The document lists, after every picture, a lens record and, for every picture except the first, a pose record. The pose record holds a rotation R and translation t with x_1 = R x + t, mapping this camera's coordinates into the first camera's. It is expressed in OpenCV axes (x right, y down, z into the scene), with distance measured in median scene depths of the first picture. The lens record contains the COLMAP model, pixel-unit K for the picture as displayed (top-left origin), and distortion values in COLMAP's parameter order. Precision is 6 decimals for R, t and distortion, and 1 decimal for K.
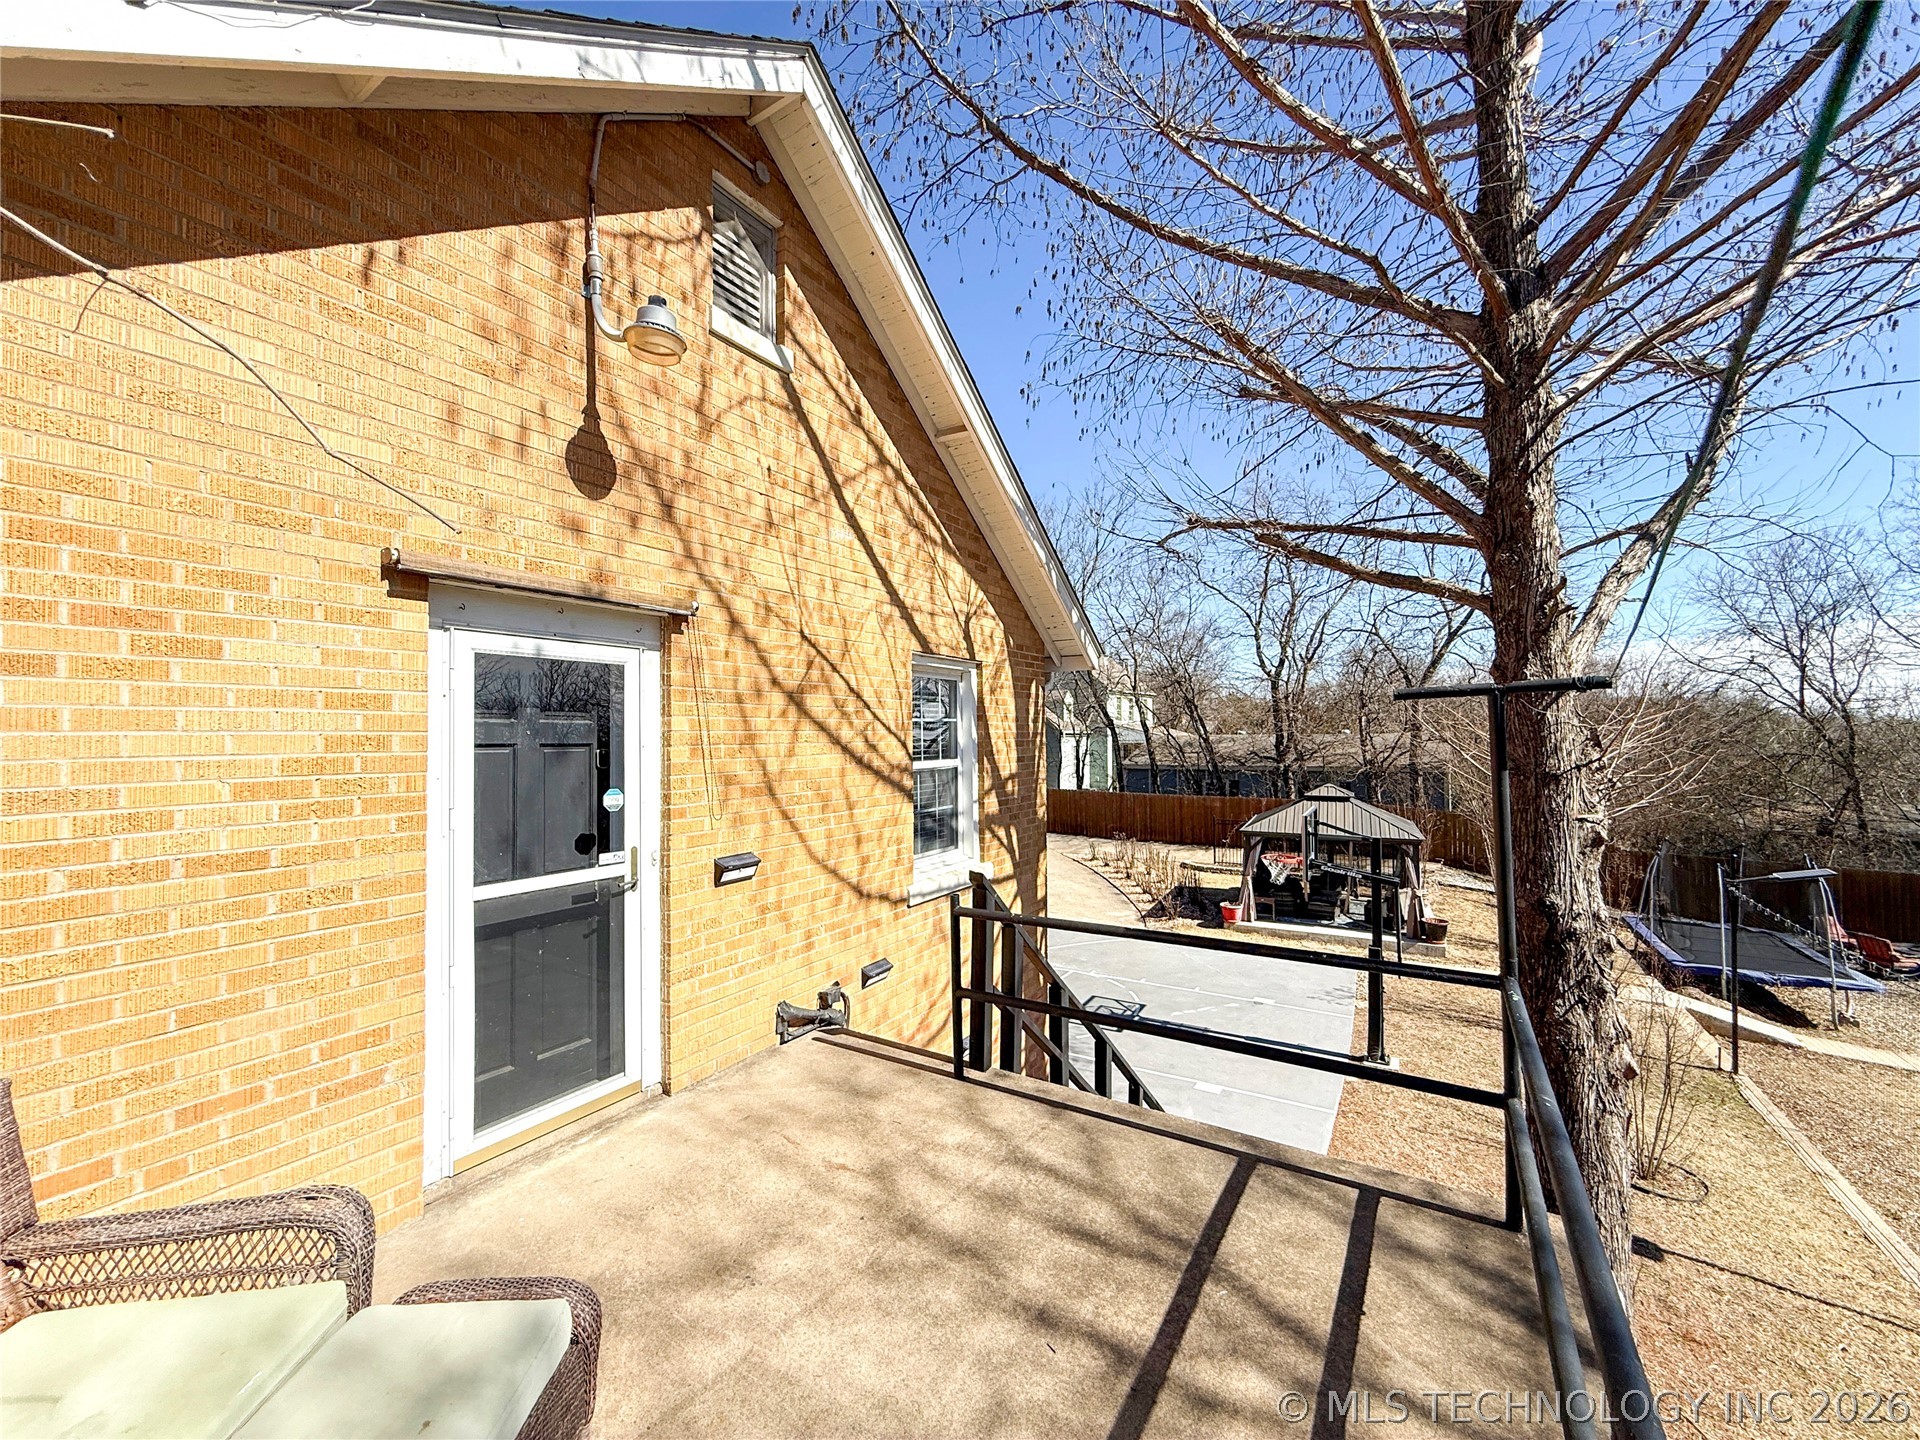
lens RADIAL K [[763.3, 0, 963.5], [0, 763.3, 721.1], [0, 0, 1]] dist [0.001684, 0.000099]
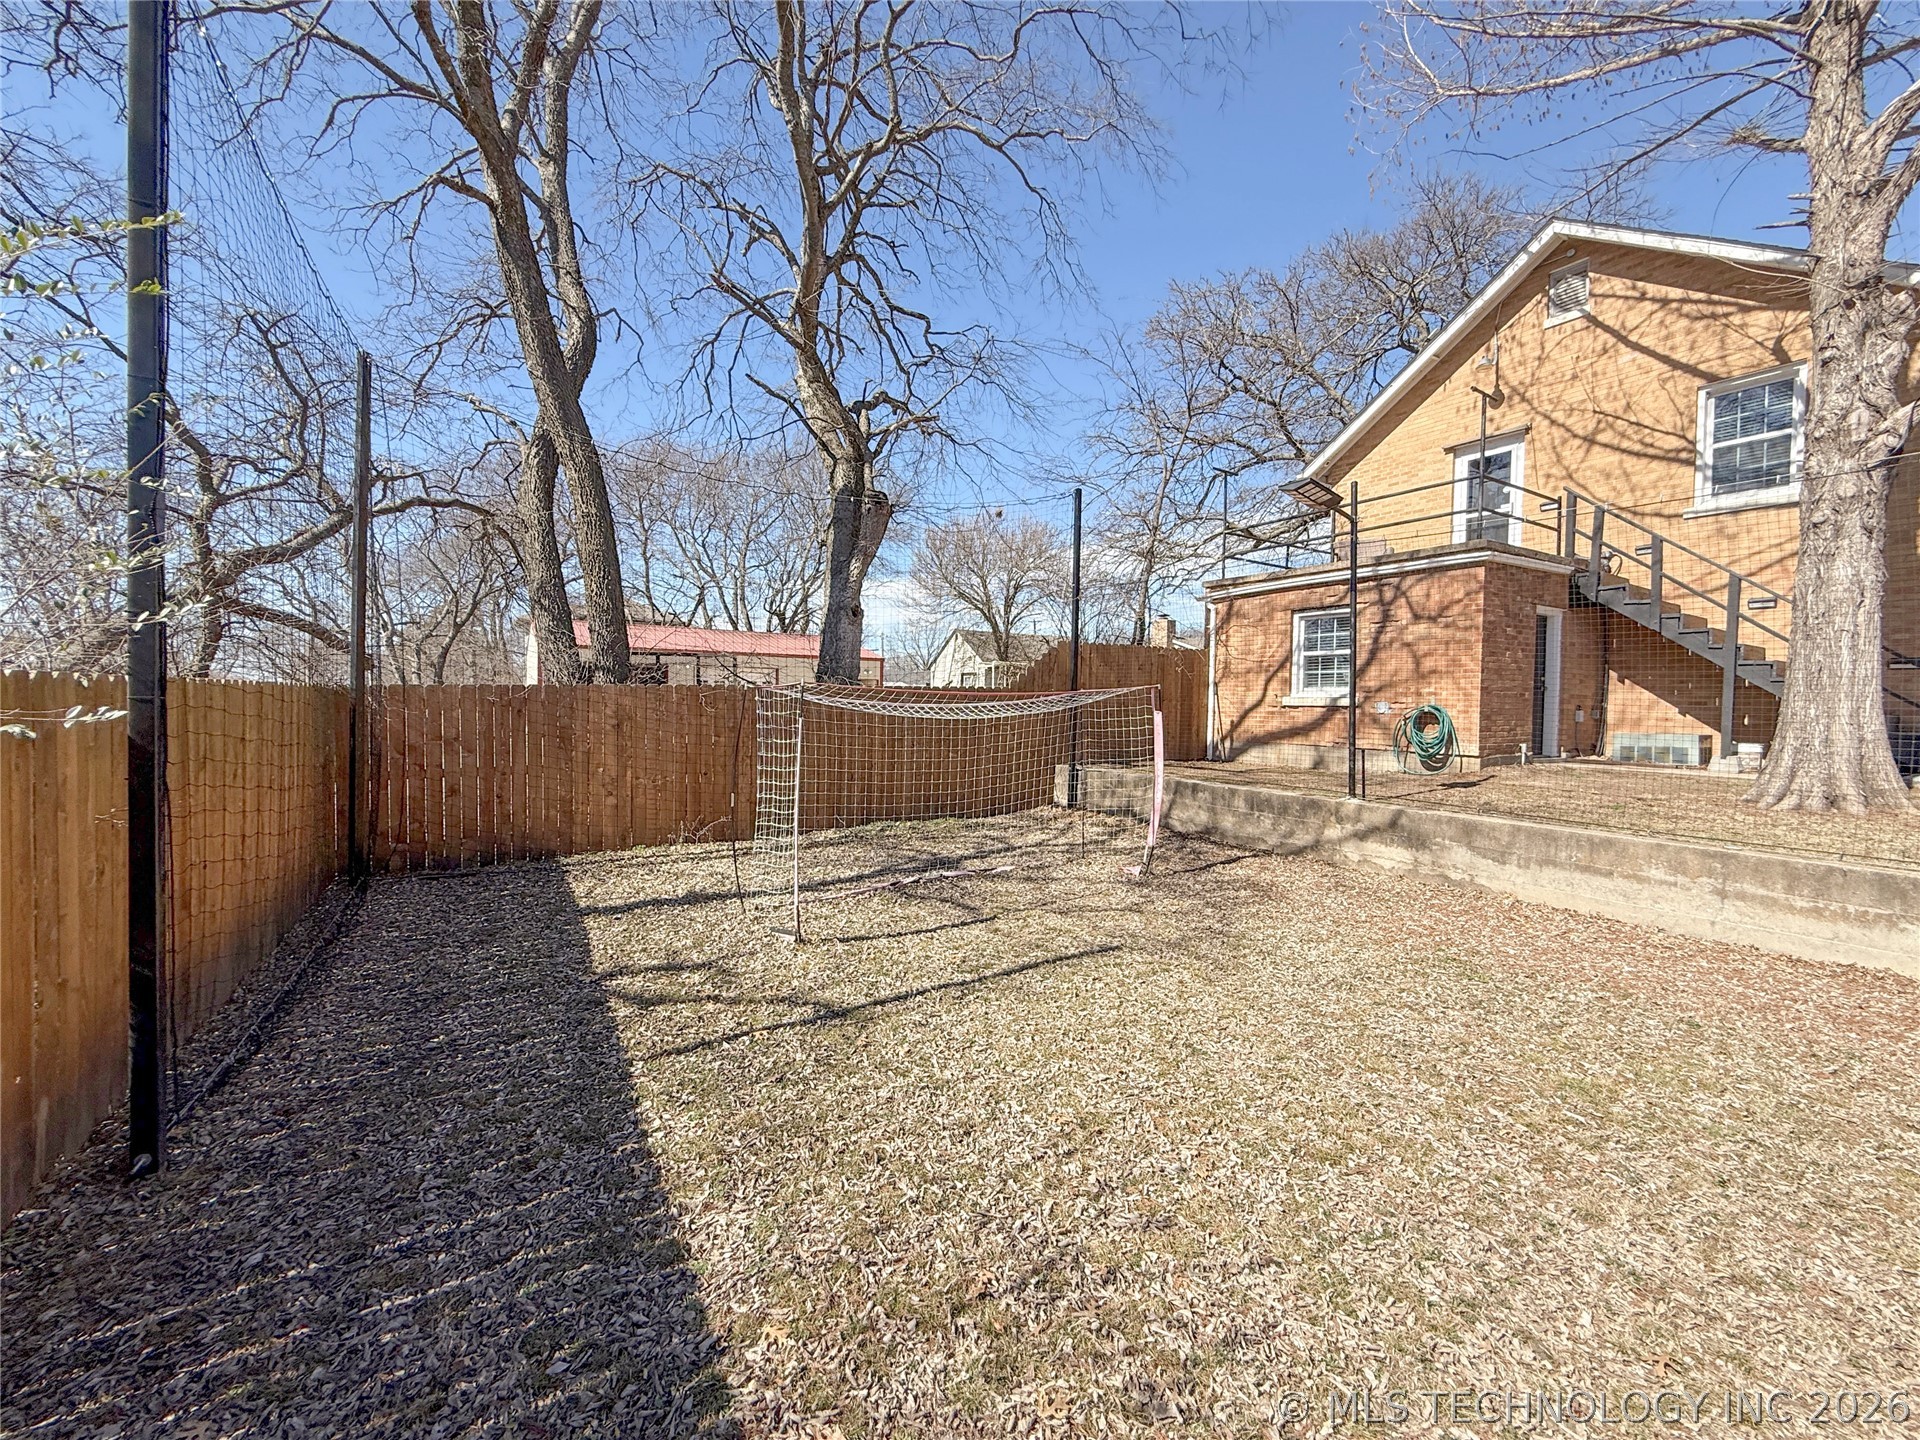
lens RADIAL K [[763.3, 0, 962.6], [0, 763.3, 719.0], [0, 0, 1]] dist [0.001684, 0.000099]
pose [[-0.446030, 0.032648, -0.894423, 2.863295], [0.013065, 0.999465, 0.029967, 0.758872], [0.894923, 0.001680, -0.446218, 0.234867]]
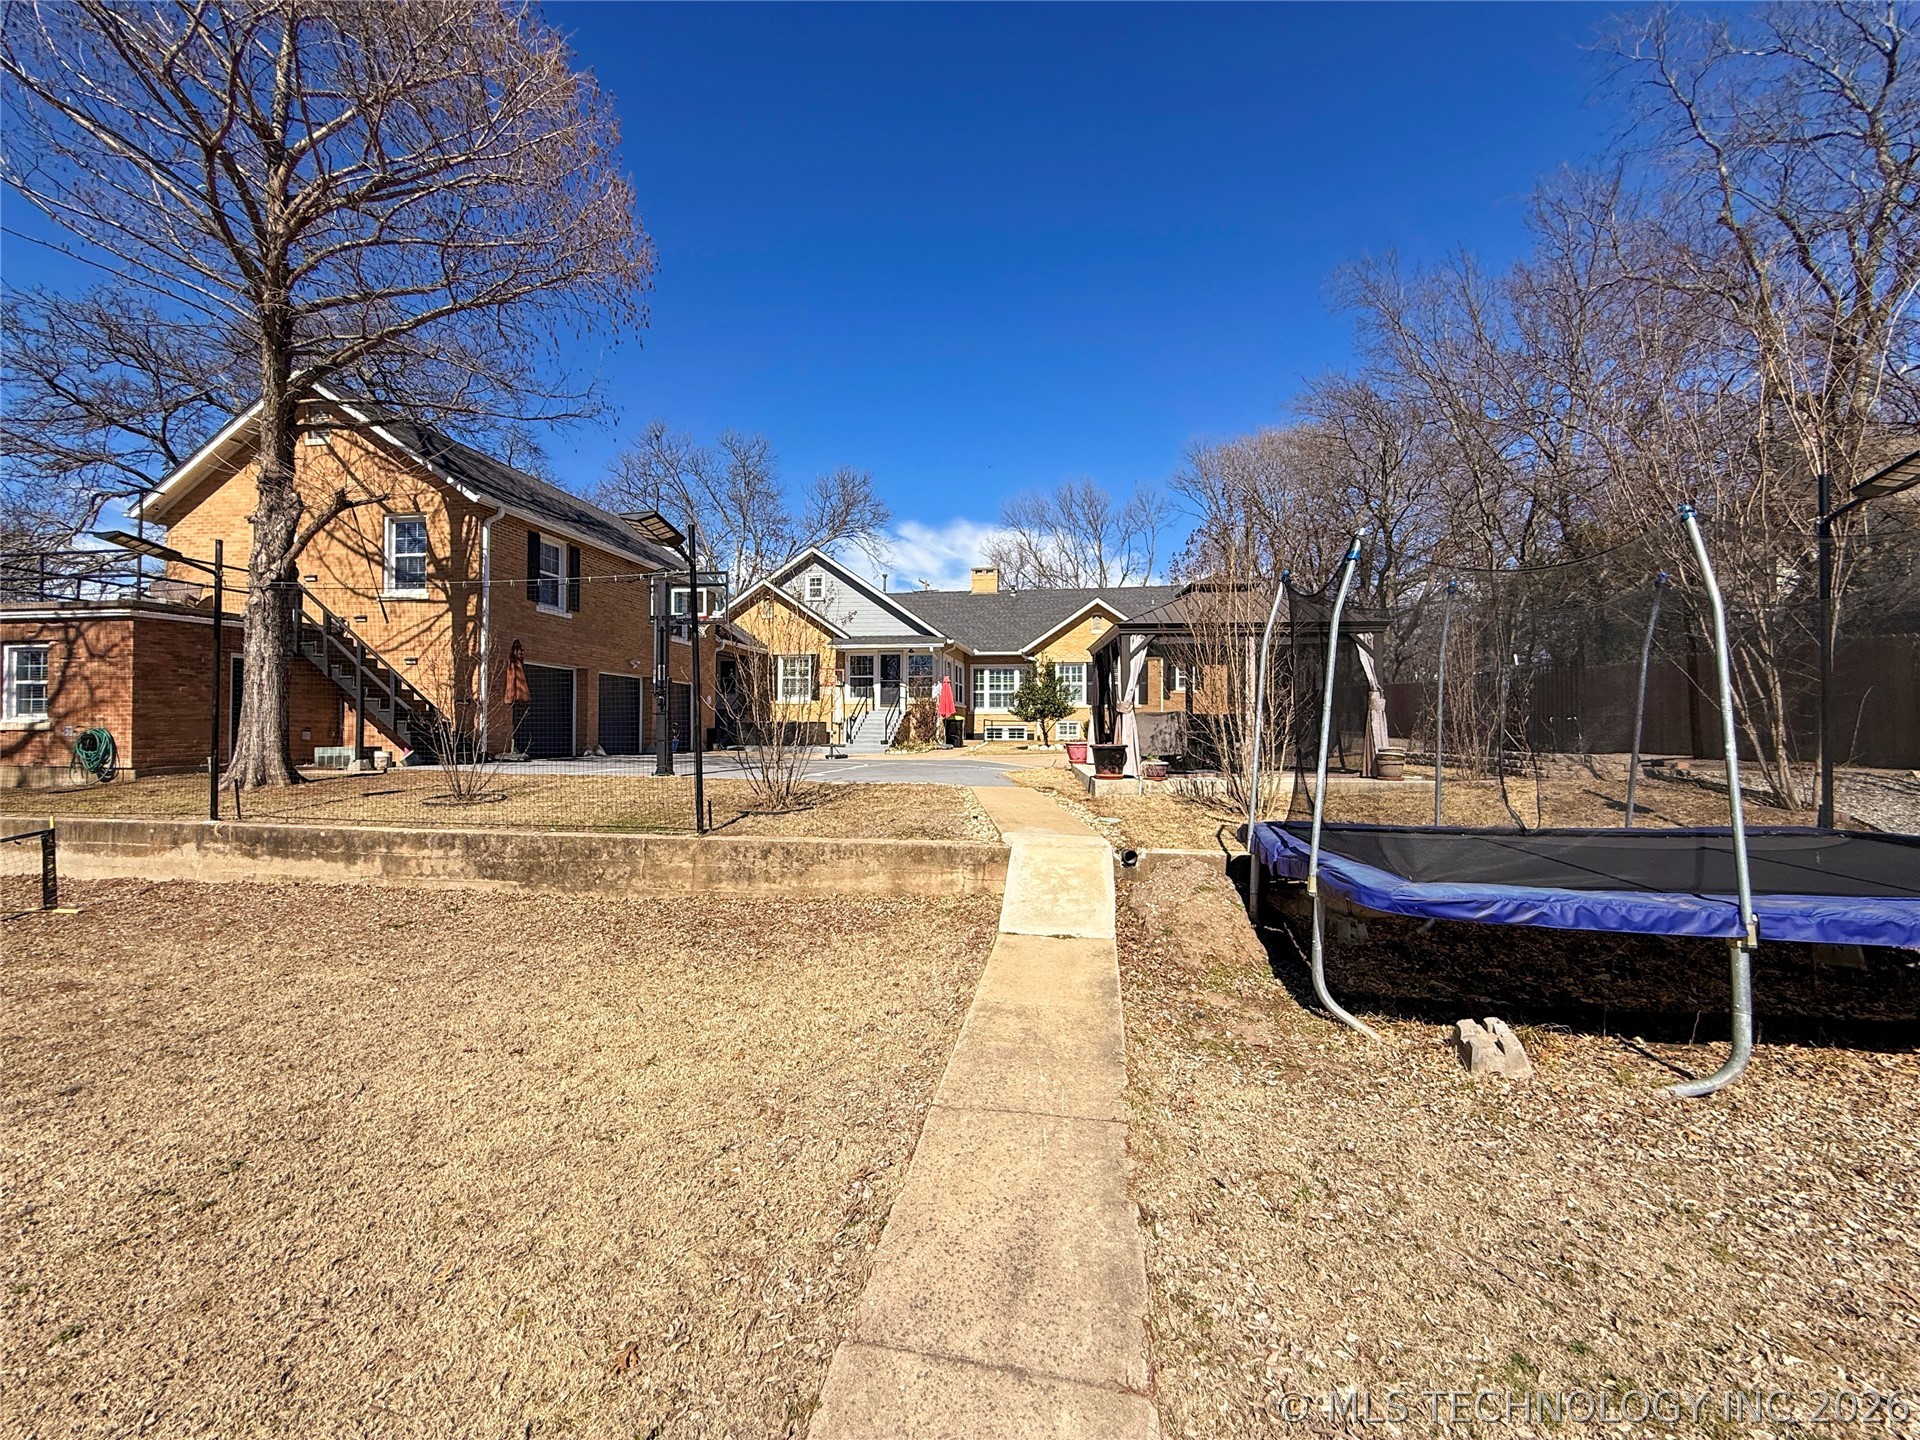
lens RADIAL K [[763.3, 0, 955.2], [0, 763.3, 719.2], [0, 0, 1]] dist [0.001684, 0.000099]
pose [[0.385942, 0.003954, -0.922515, 3.904179], [0.008820, 0.999929, 0.007976, 0.774916], [0.922481, -0.011214, 0.385880, 2.135972]]
